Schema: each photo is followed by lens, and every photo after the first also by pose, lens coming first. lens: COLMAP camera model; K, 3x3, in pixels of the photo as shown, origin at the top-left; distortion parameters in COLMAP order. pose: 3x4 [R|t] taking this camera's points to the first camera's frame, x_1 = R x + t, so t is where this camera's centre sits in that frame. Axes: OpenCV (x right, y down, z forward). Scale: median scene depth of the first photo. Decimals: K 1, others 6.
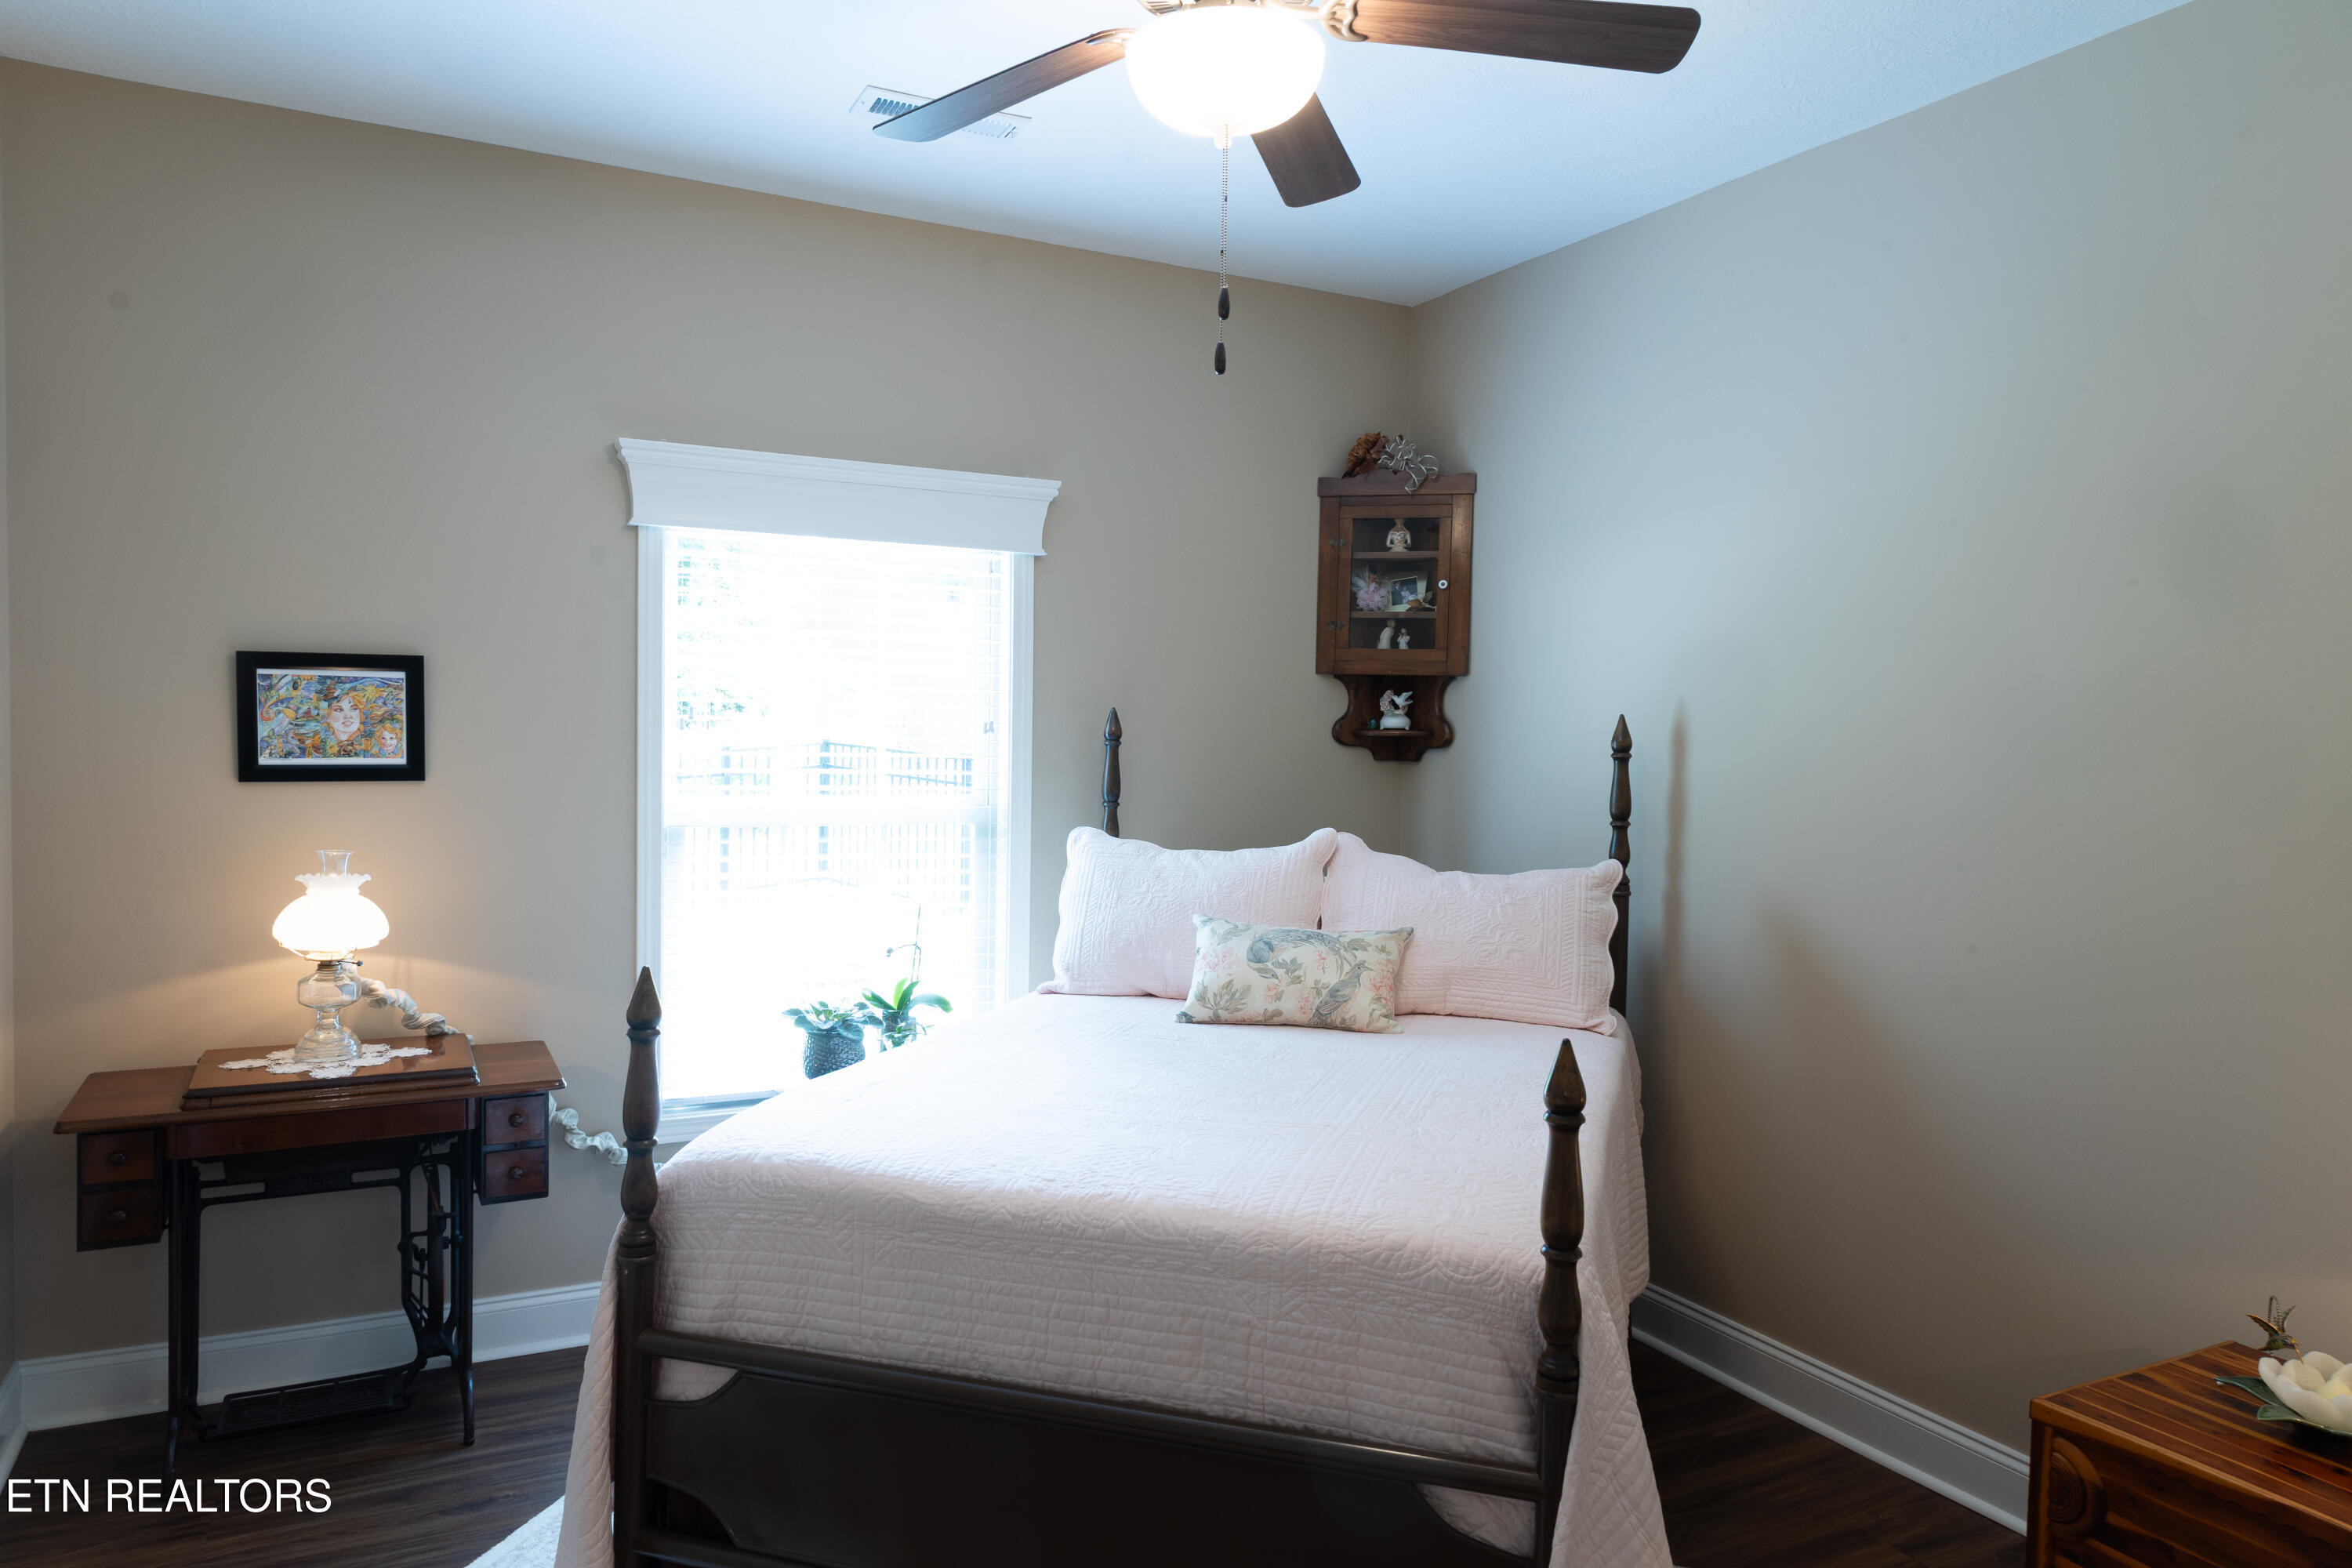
lens RADIAL K [[1535.0, 0, 1173.6], [0, 1535.0, 784.6], [0, 0, 1]] dist [0.003176, 0.001472]
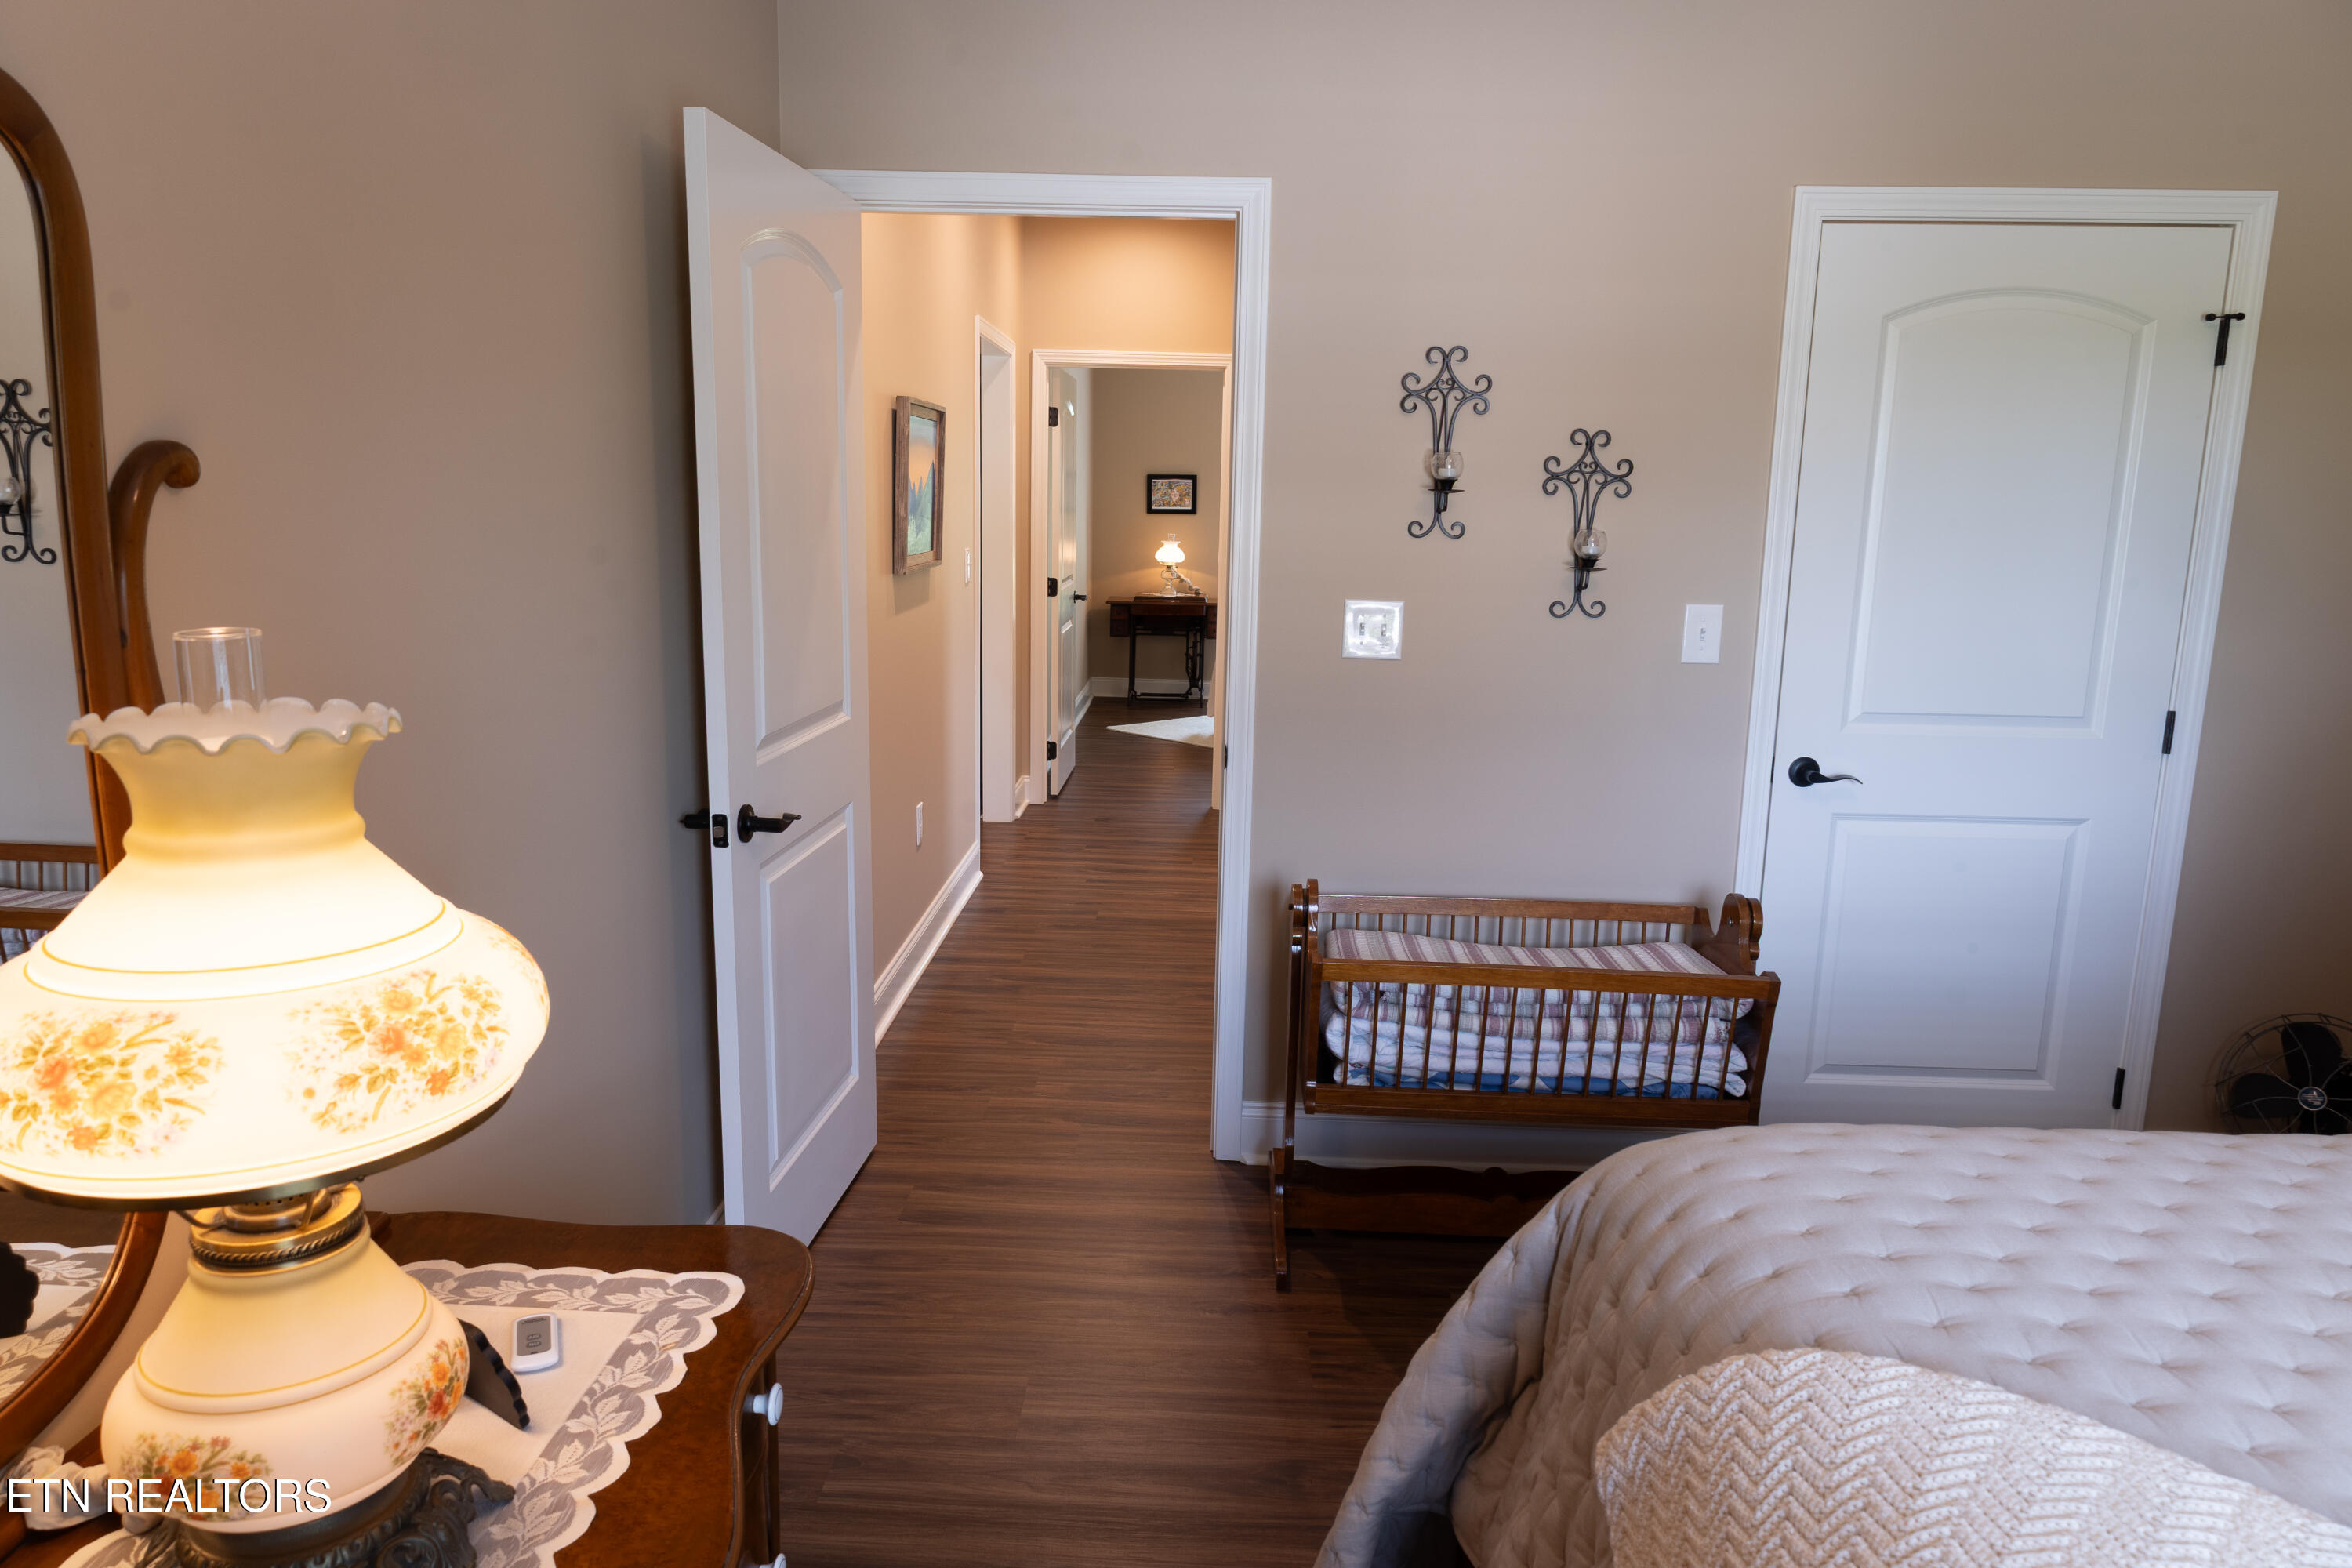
lens RADIAL K [[1535.0, 0, 1175.9], [0, 1535.0, 786.3], [0, 0, 1]] dist [0.003176, 0.001472]
pose [[0.858304, 0.101332, -0.503037, 1.213048], [-0.018635, 0.985817, 0.166788, 0.024647], [0.512803, -0.133781, 0.848019, -1.924684]]
